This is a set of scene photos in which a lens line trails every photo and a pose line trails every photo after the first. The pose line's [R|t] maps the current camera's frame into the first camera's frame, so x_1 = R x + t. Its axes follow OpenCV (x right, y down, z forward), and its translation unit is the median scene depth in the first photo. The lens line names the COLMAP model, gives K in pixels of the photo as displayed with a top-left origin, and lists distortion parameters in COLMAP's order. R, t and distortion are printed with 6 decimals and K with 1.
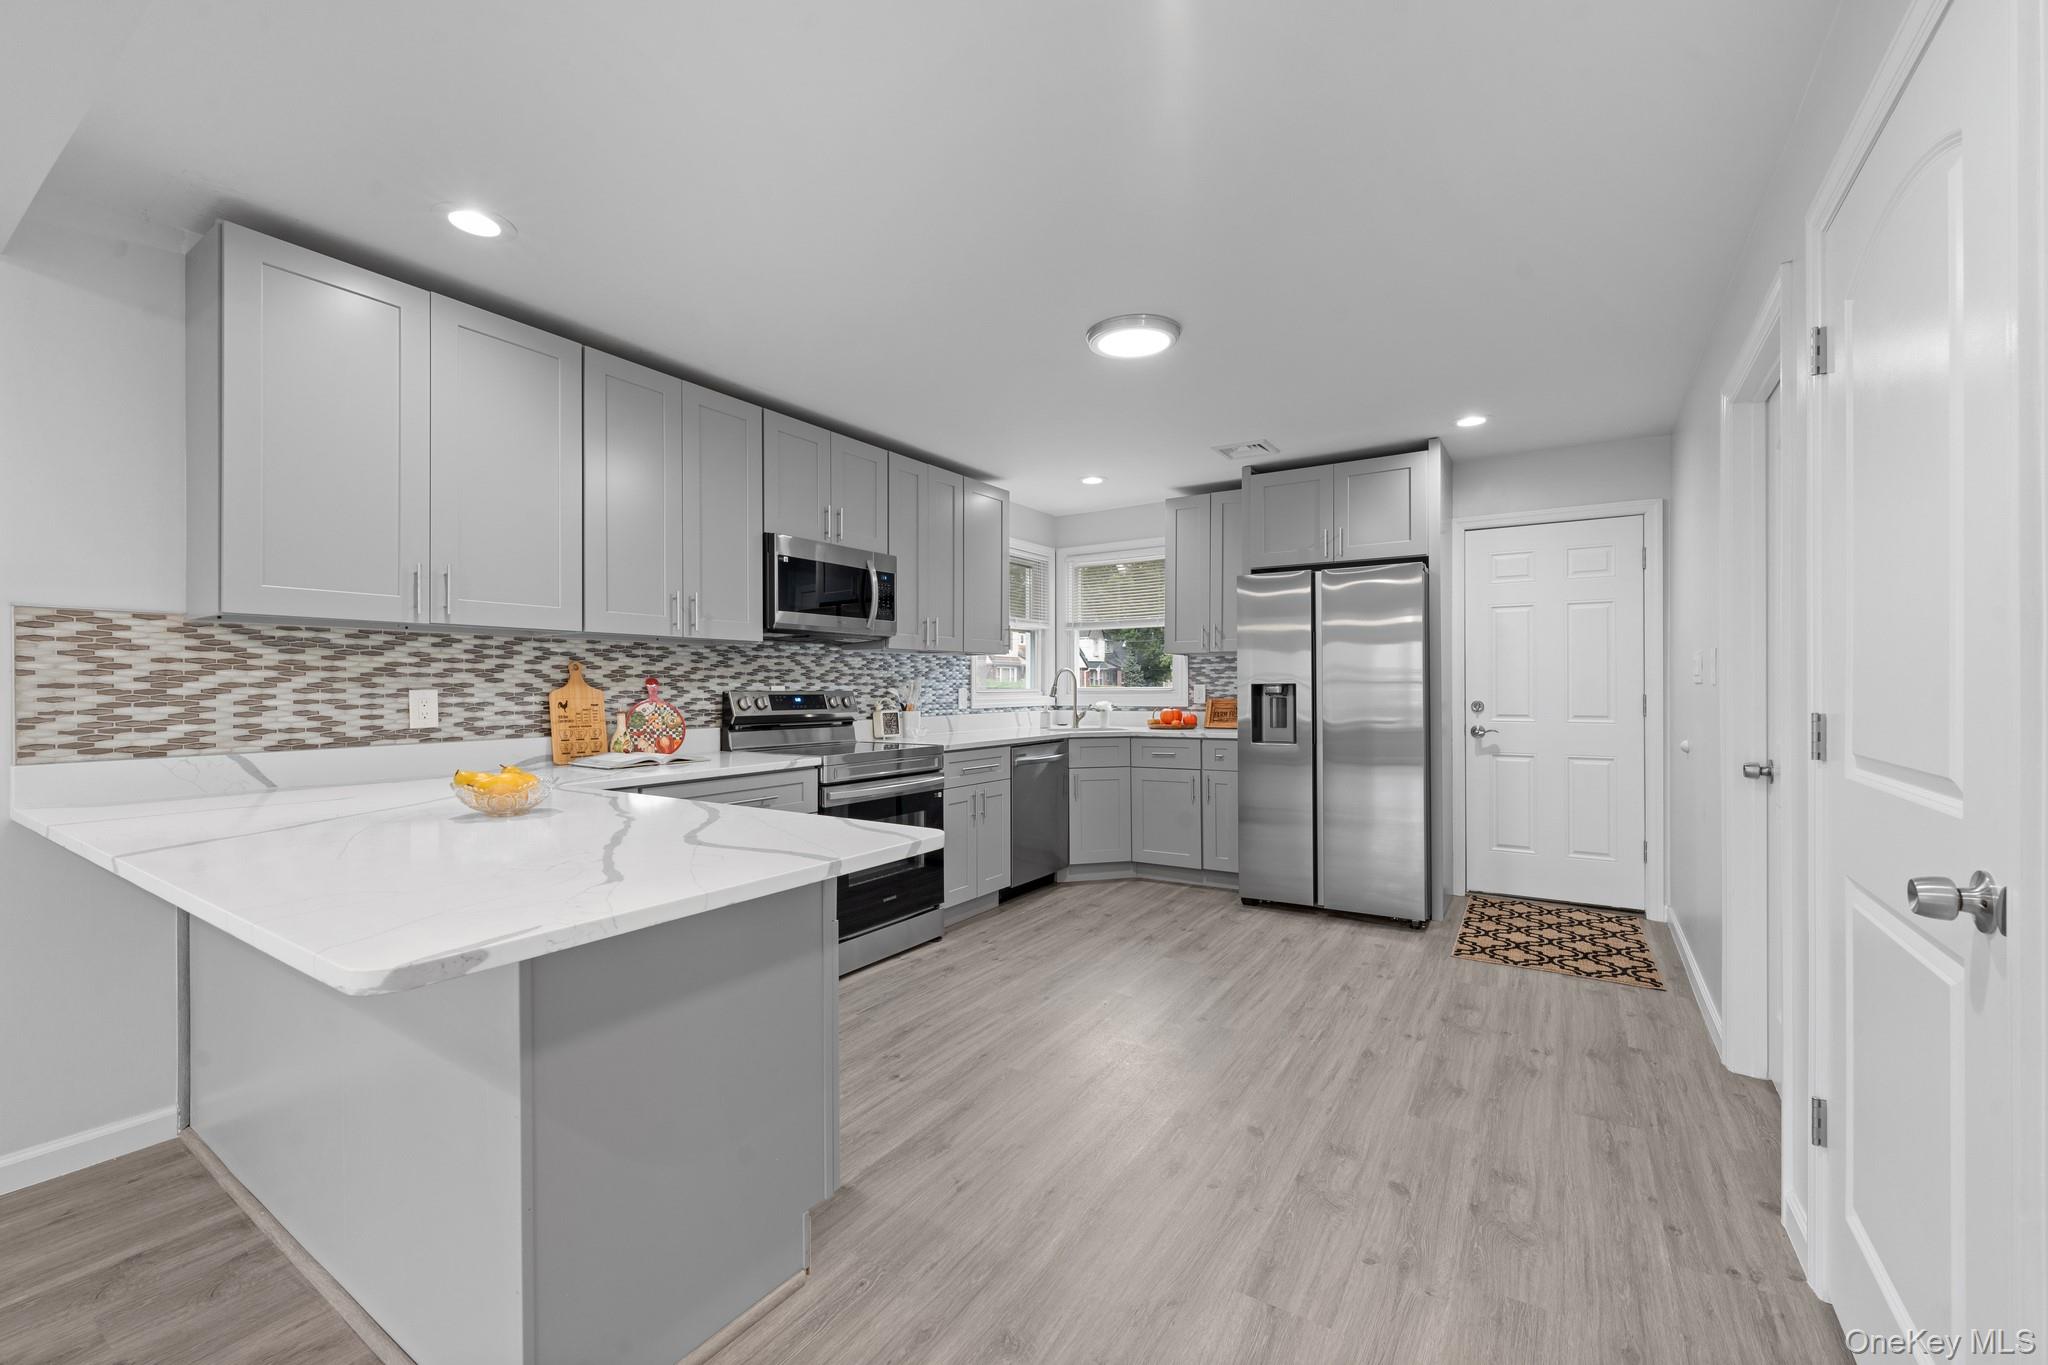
lens RADIAL K [[837.8, 0, 1027.9], [0, 837.8, 690.4], [0, 0, 1]] dist [0.002596, -0.000968]
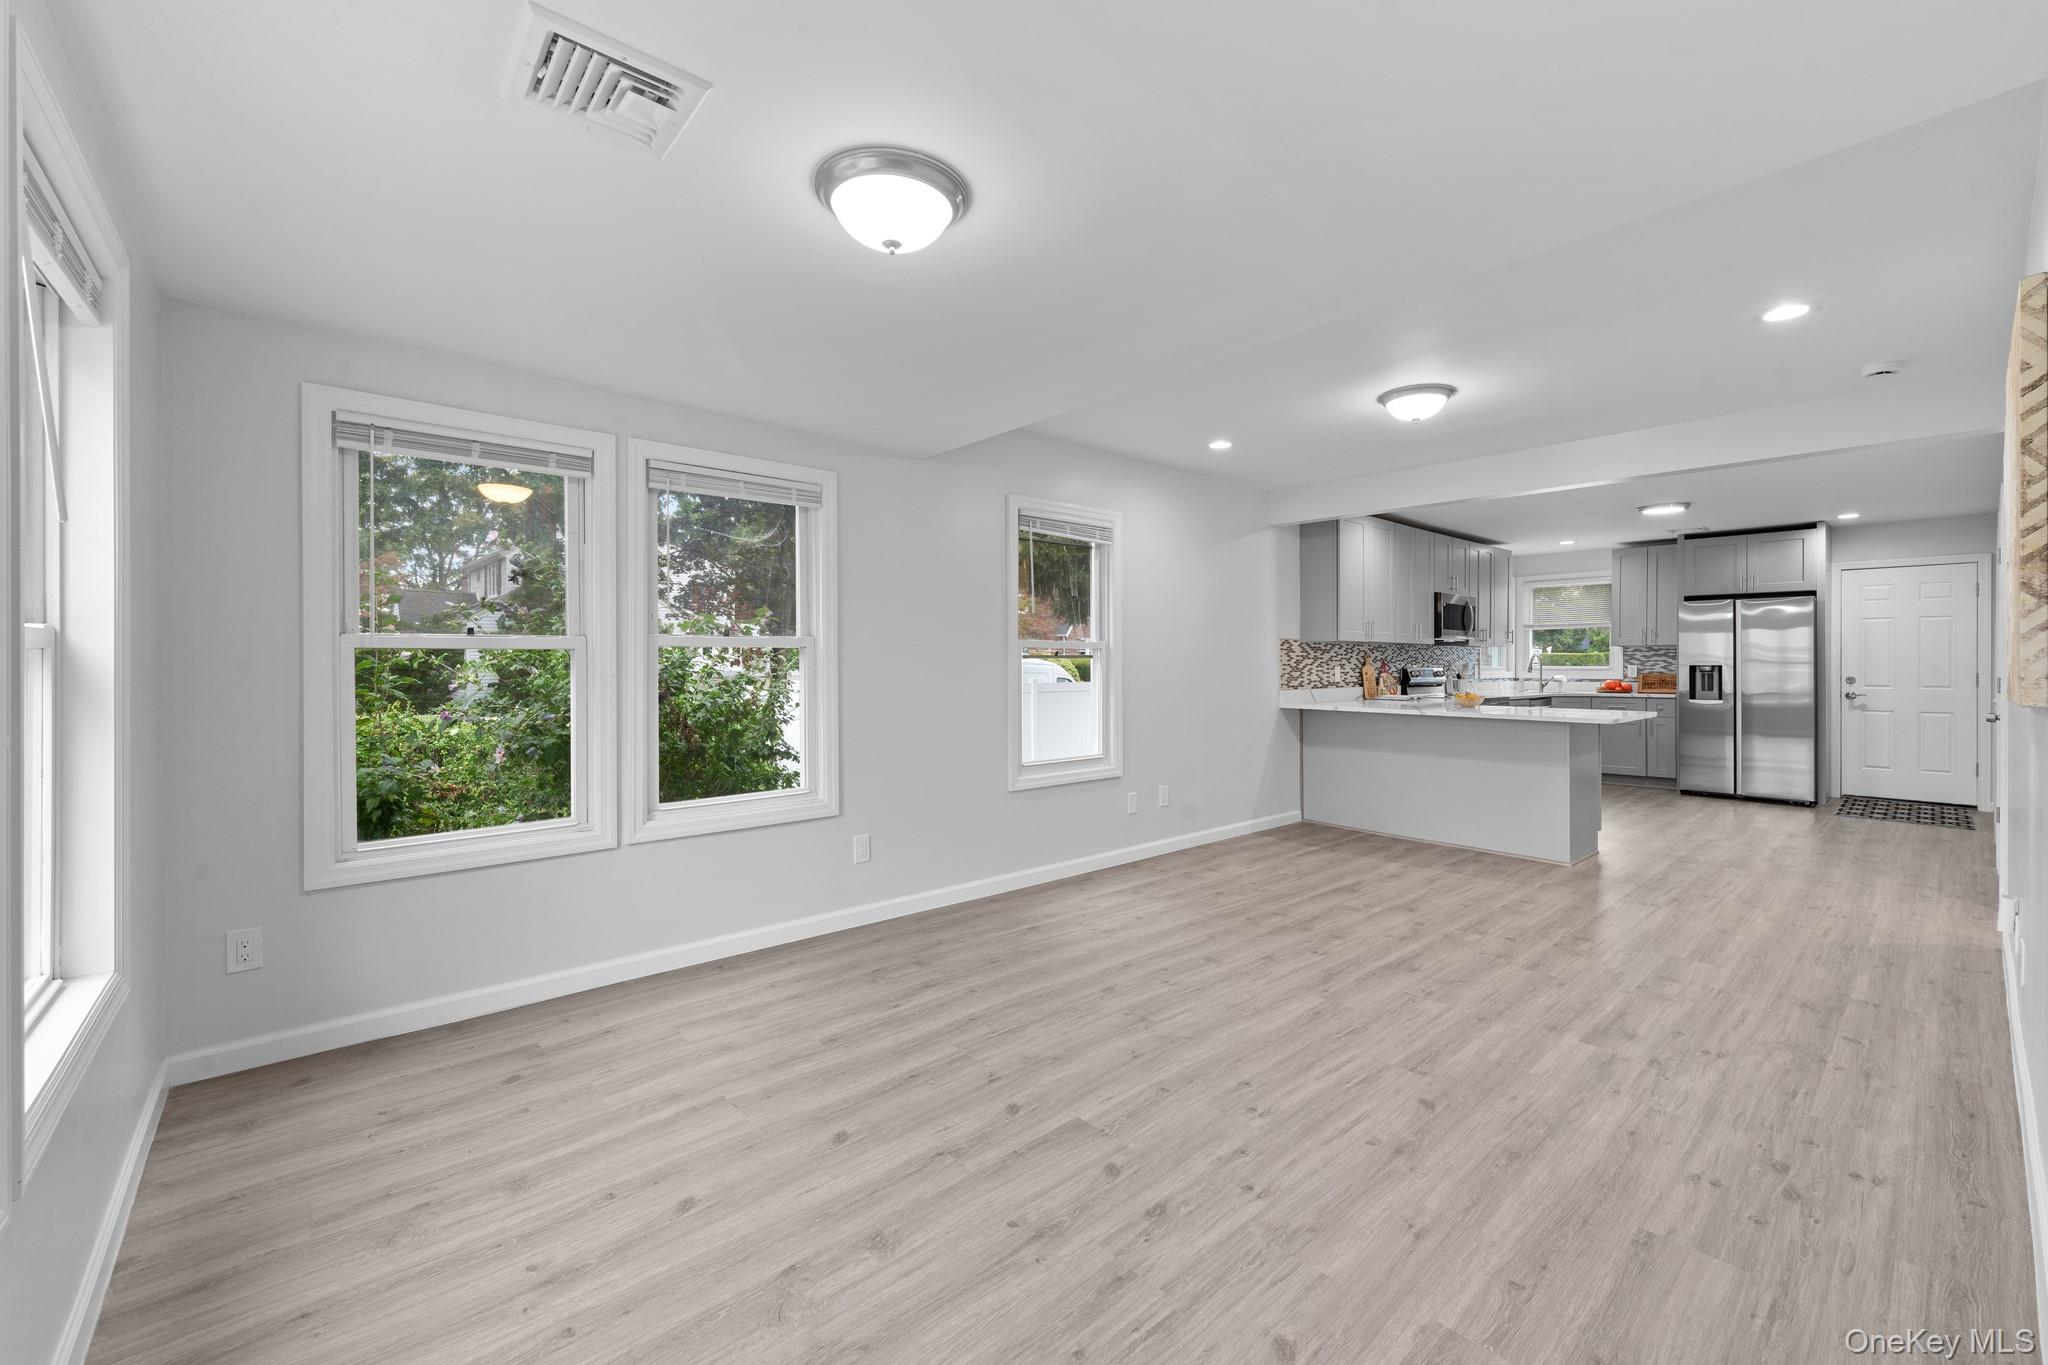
lens RADIAL K [[837.8, 0, 1022.2], [0, 837.8, 667.1], [0, 0, 1]] dist [0.002596, -0.000968]
pose [[0.962632, 0.006166, -0.270744, -0.722609], [-0.006124, 0.999981, 0.001000, 0.003144], [0.270745, 0.000695, 0.962651, -1.270167]]
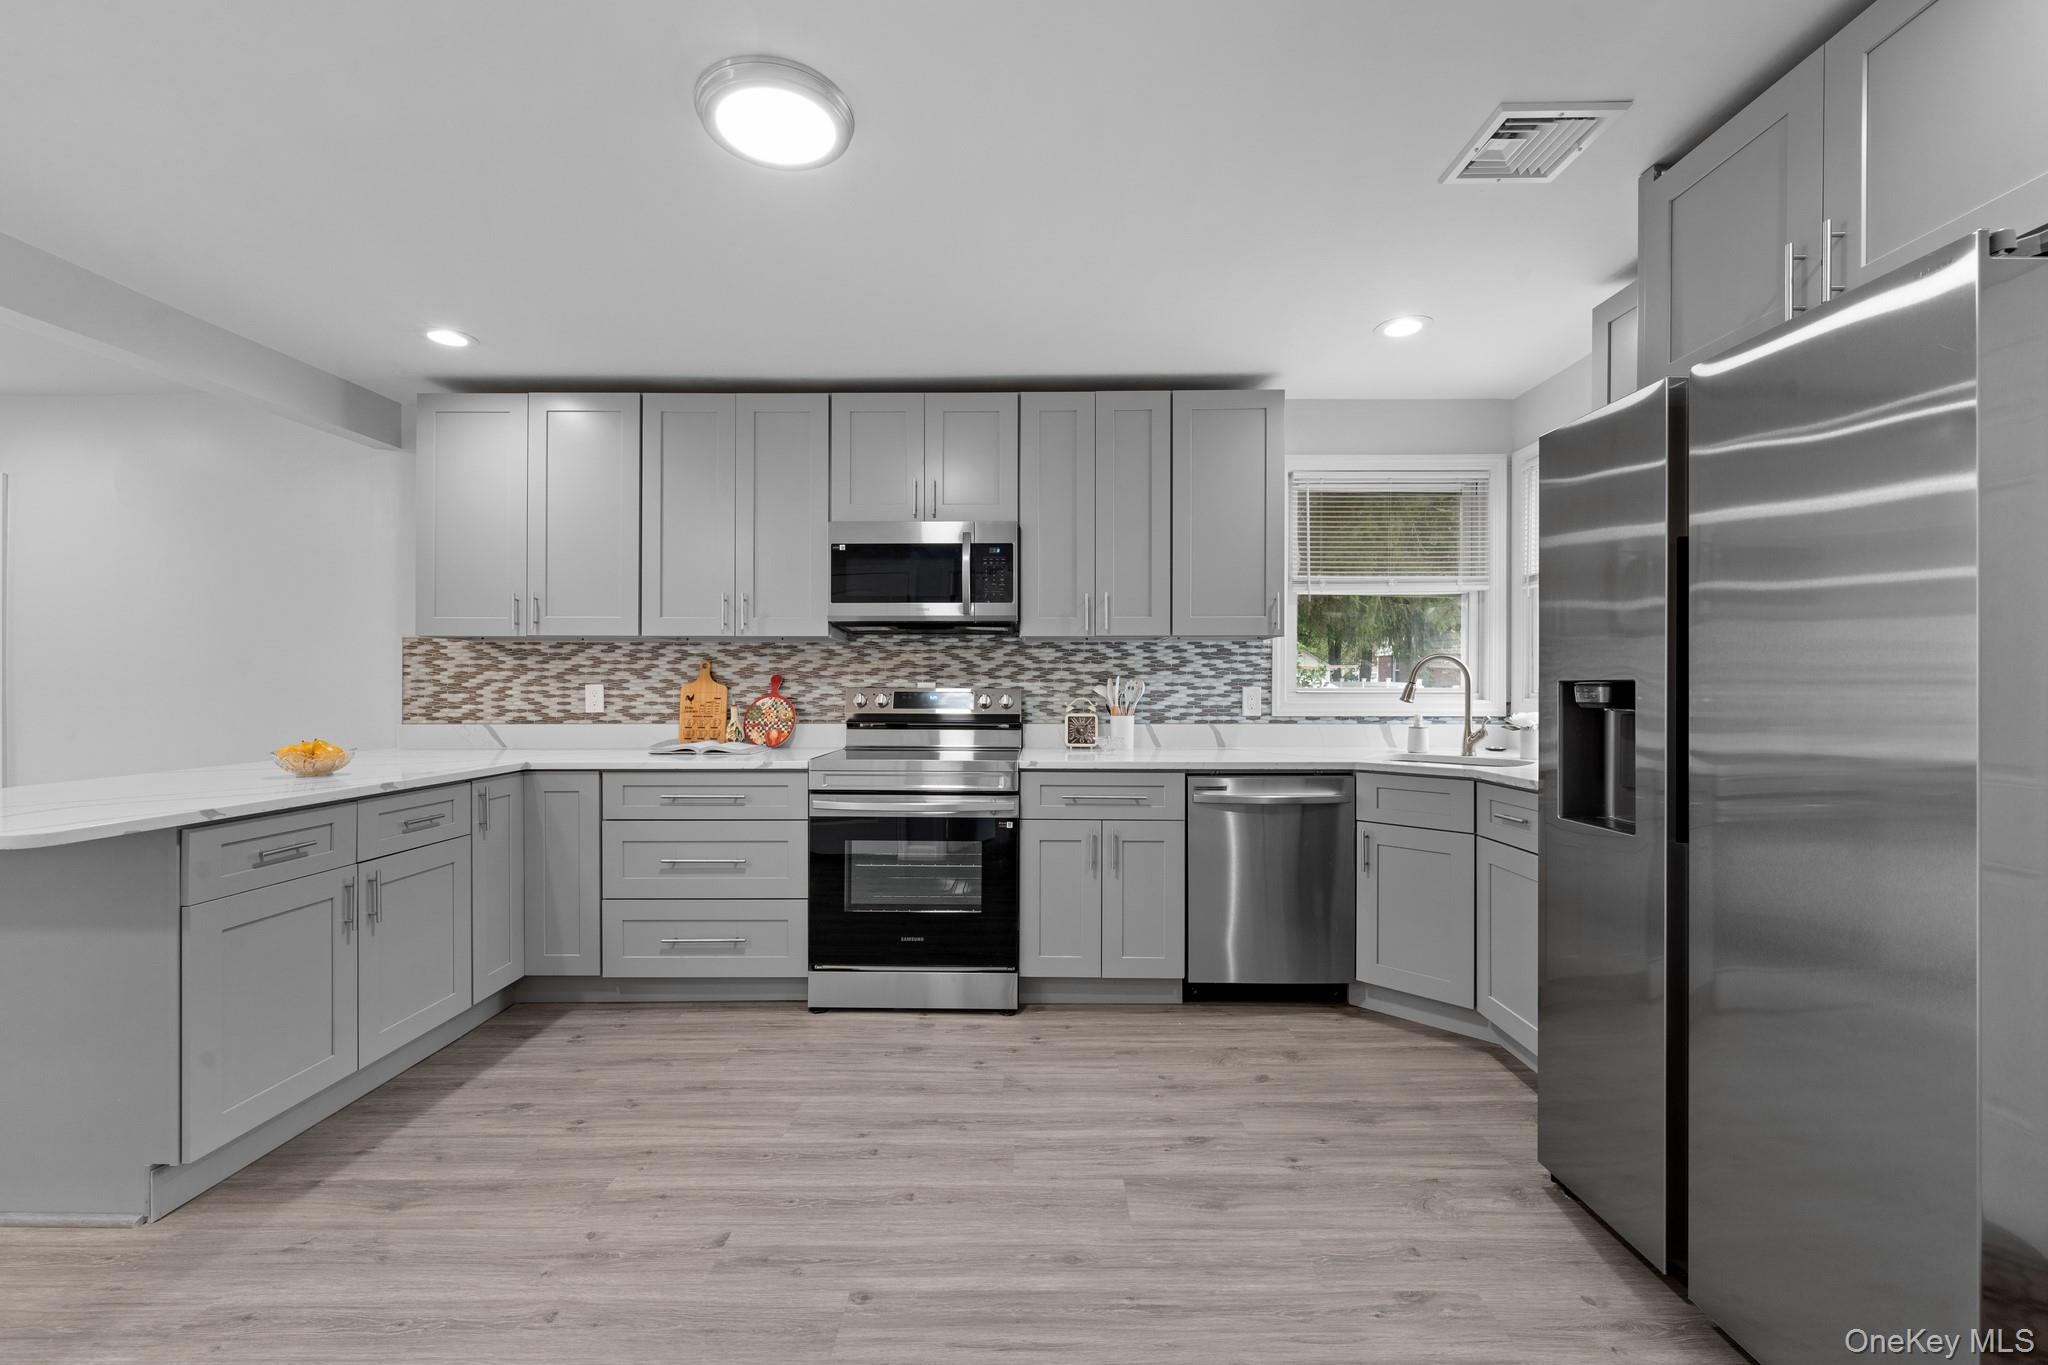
lens RADIAL K [[837.8, 0, 1025.0], [0, 837.8, 683.9], [0, 0, 1]] dist [0.002596, -0.000968]
pose [[0.526680, 0.002448, -0.850060, 0.604621], [-0.007002, 0.999974, -0.001458, -0.003349], [0.850035, 0.006720, 0.526683, 0.668288]]
